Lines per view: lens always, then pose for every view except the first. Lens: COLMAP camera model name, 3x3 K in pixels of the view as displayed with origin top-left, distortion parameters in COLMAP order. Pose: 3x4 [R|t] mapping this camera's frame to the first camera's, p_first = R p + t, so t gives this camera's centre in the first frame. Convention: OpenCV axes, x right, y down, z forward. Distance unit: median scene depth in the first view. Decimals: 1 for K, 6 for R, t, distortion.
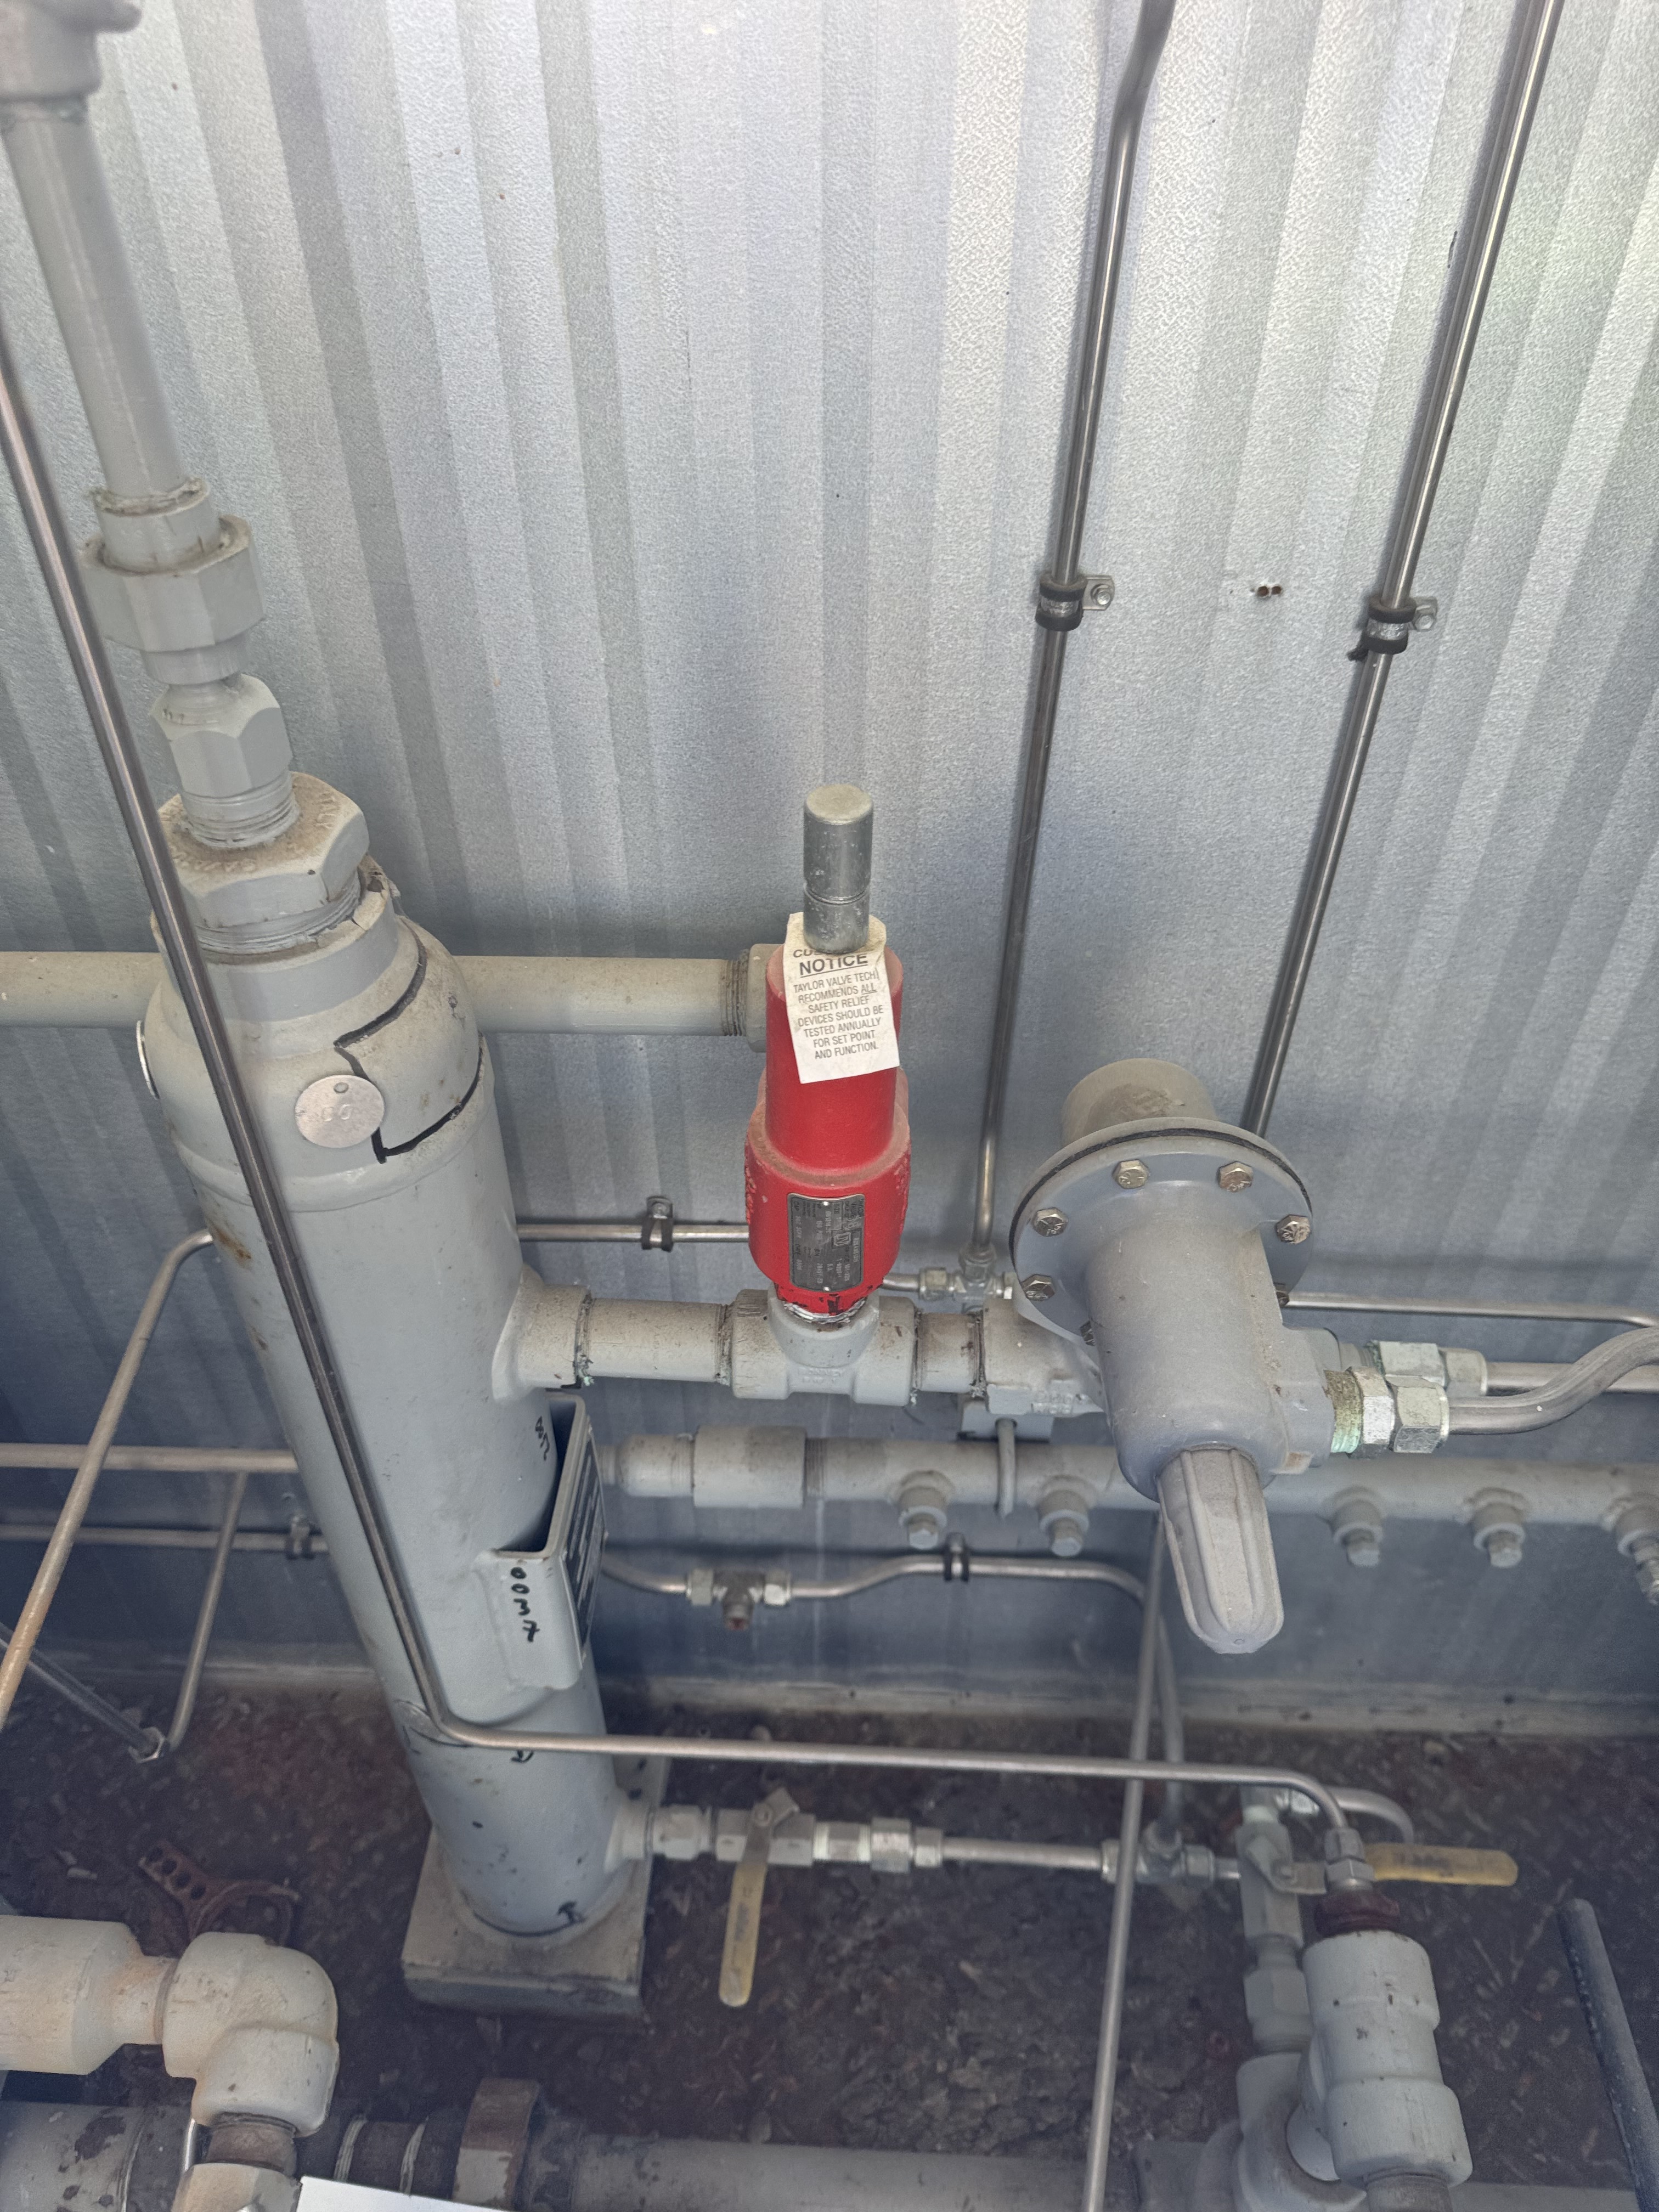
lens RADIAL K [[1573.6, 0, 819.9], [0, 1573.6, 1120.4], [0, 0, 1]] dist [0.053448, -0.067403]
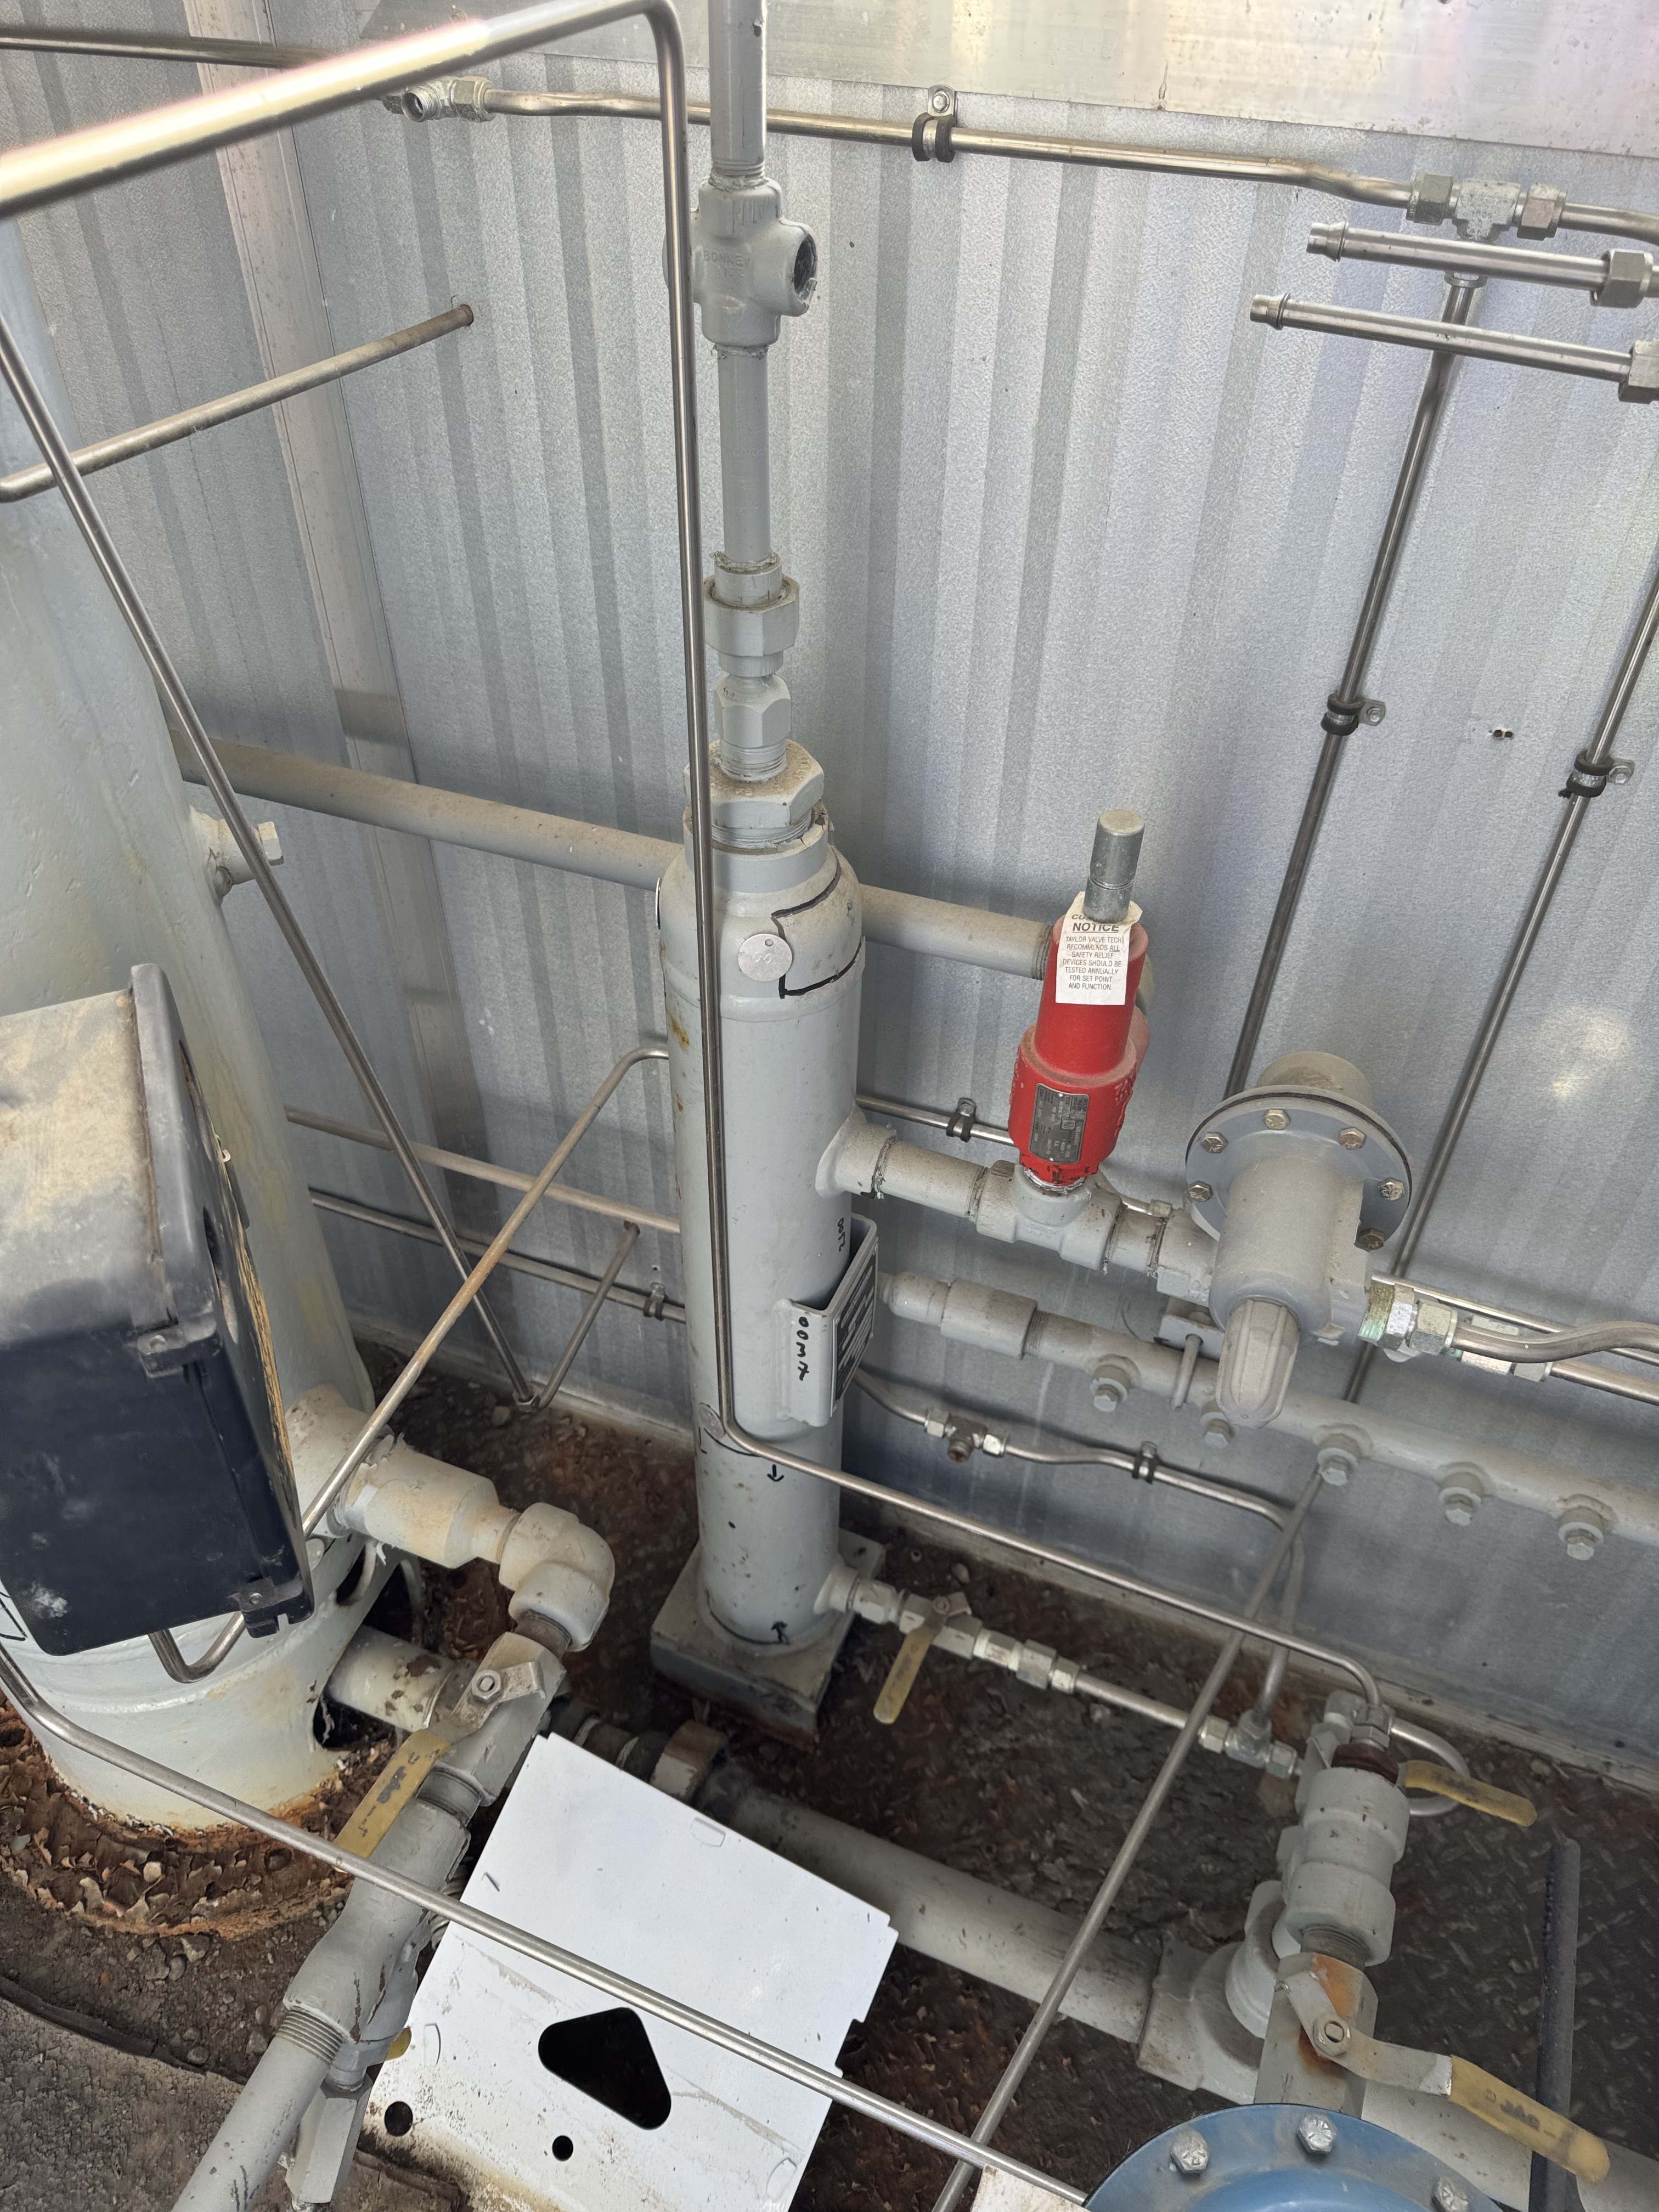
lens RADIAL K [[1573.6, 0, 824.9], [0, 1573.6, 1113.0], [0, 0, 1]] dist [0.053448, -0.067403]
pose [[0.943671, 0.233333, -0.234609, 0.117892], [-0.234770, 0.971798, 0.022193, 0.073397], [0.233171, 0.034136, 0.971837, -0.377926]]
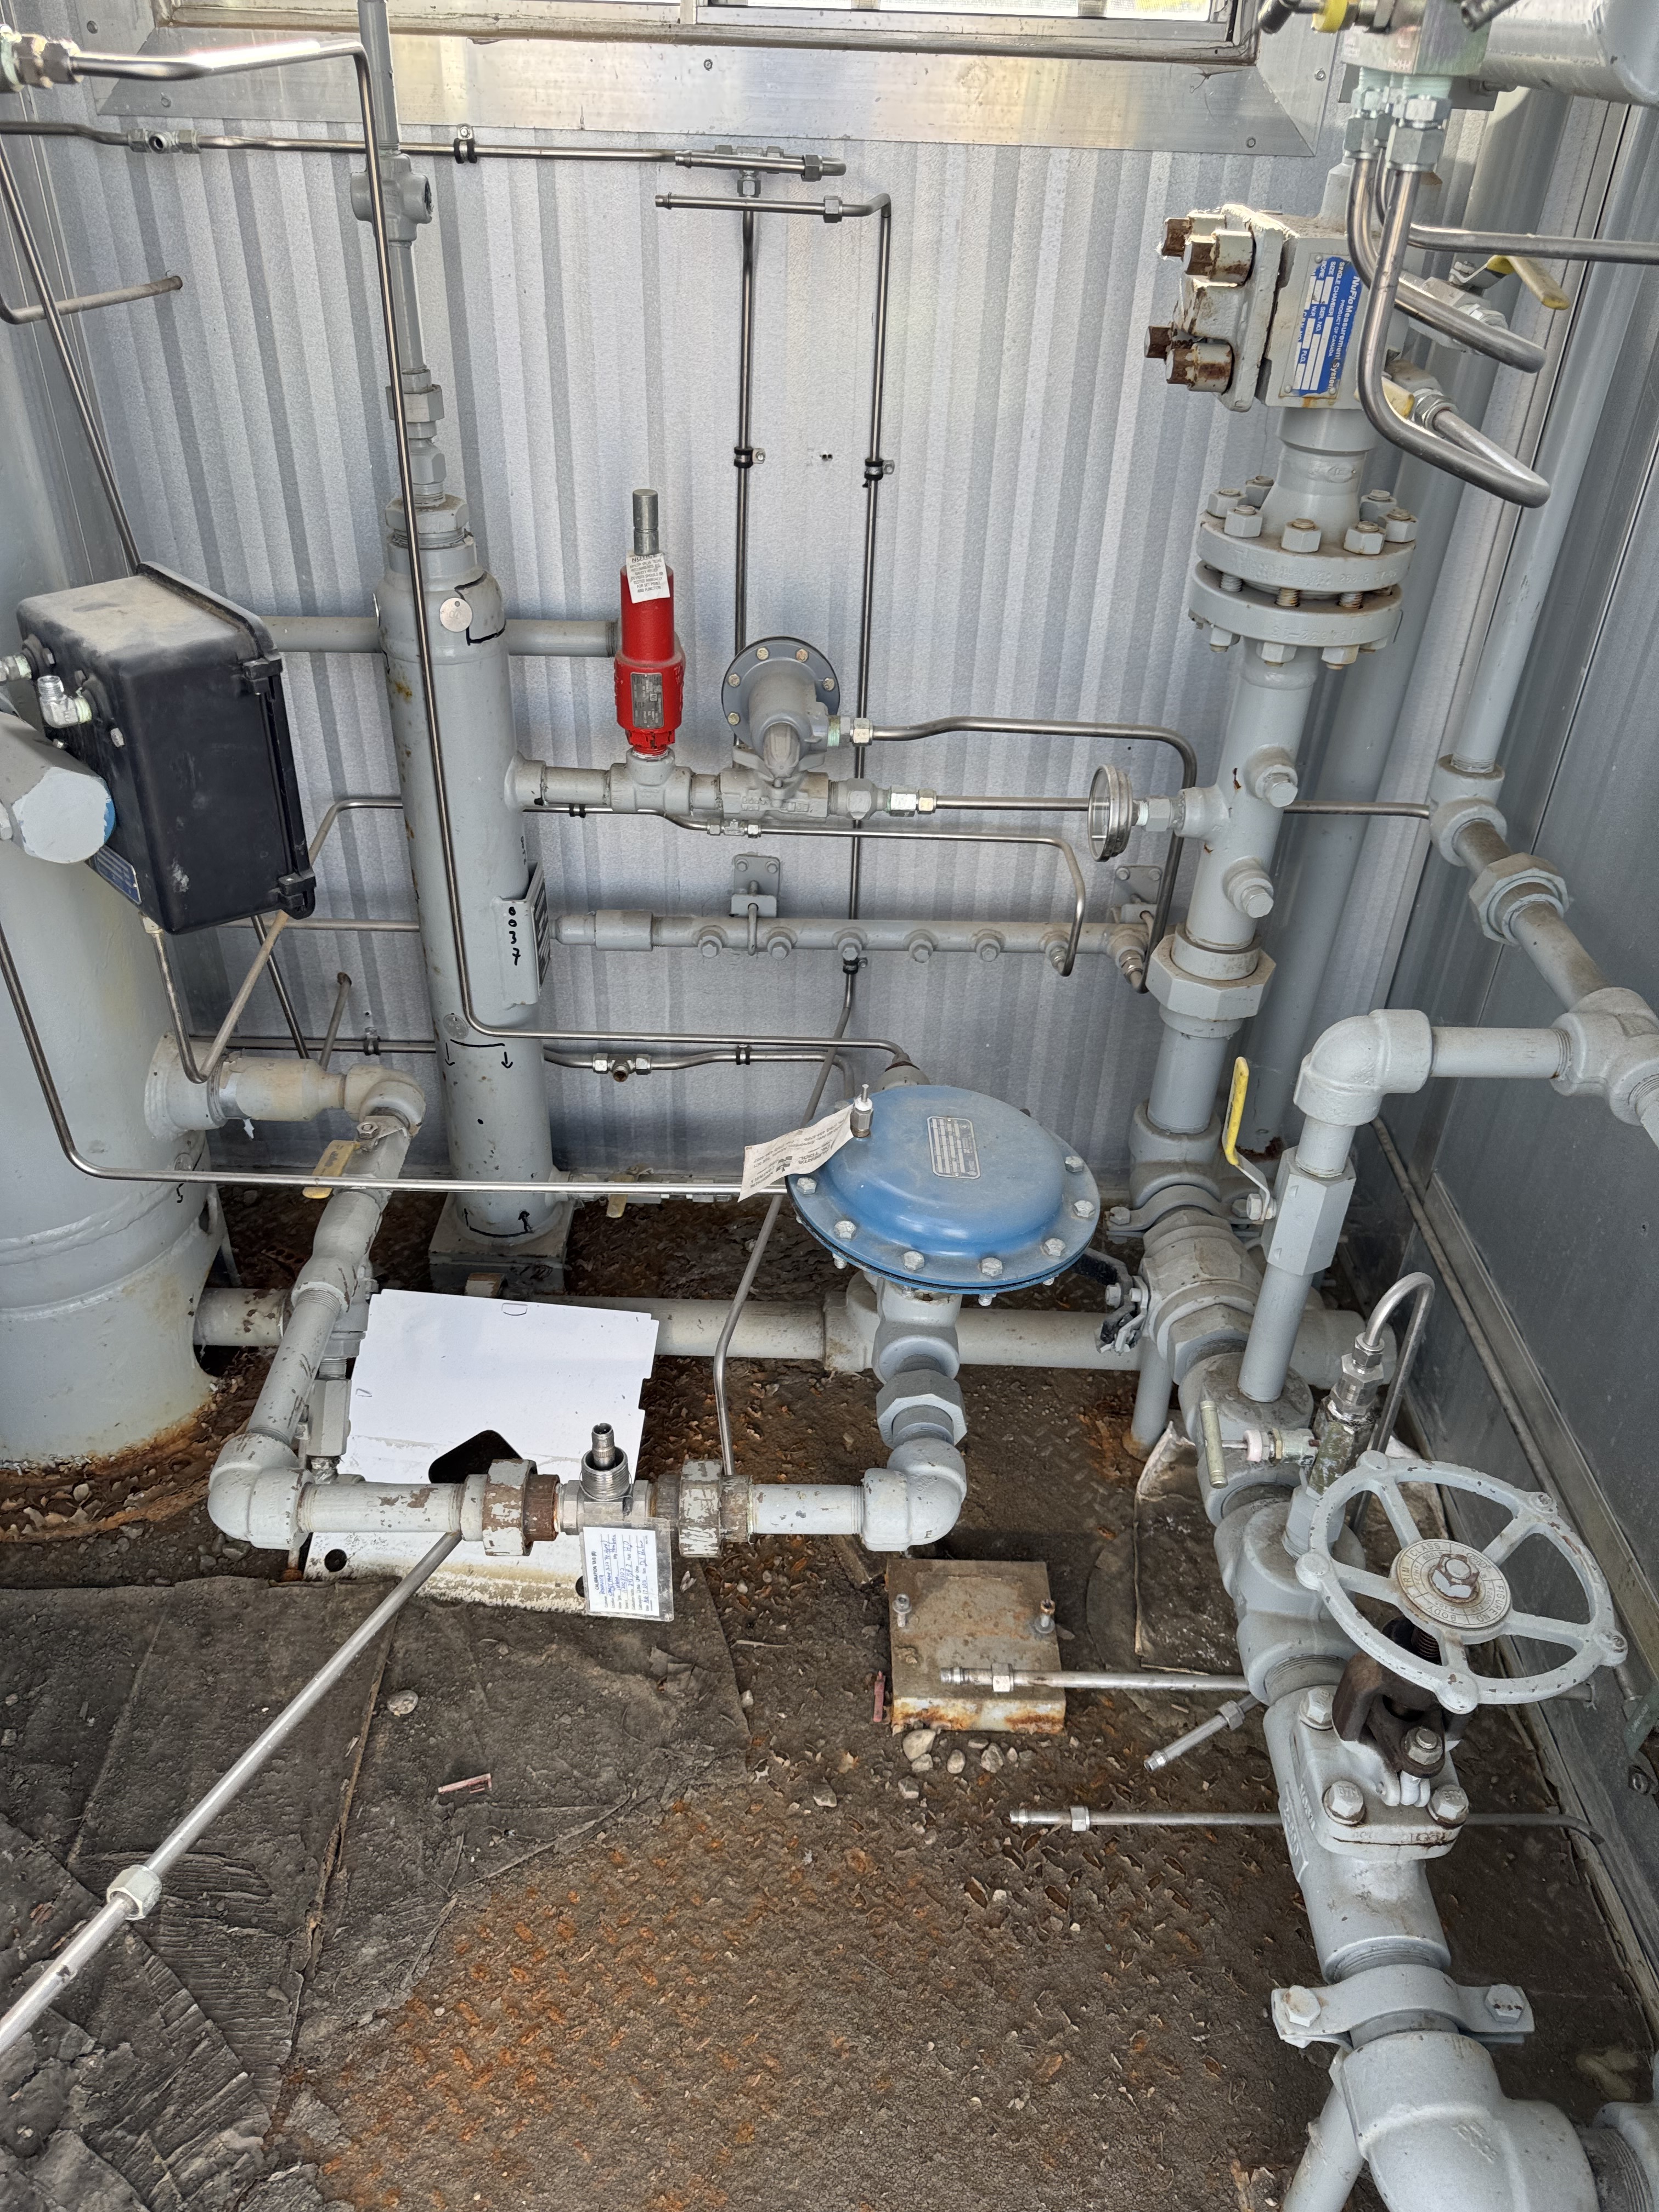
lens RADIAL K [[1573.6, 0, 818.6], [0, 1573.6, 1122.5], [0, 0, 1]] dist [0.053448, -0.067403]
pose [[0.998678, -0.000229, 0.051411, 0.124560], [0.006868, 0.991620, -0.129006, 0.911331], [-0.050951, 0.129188, 0.990310, -1.184293]]
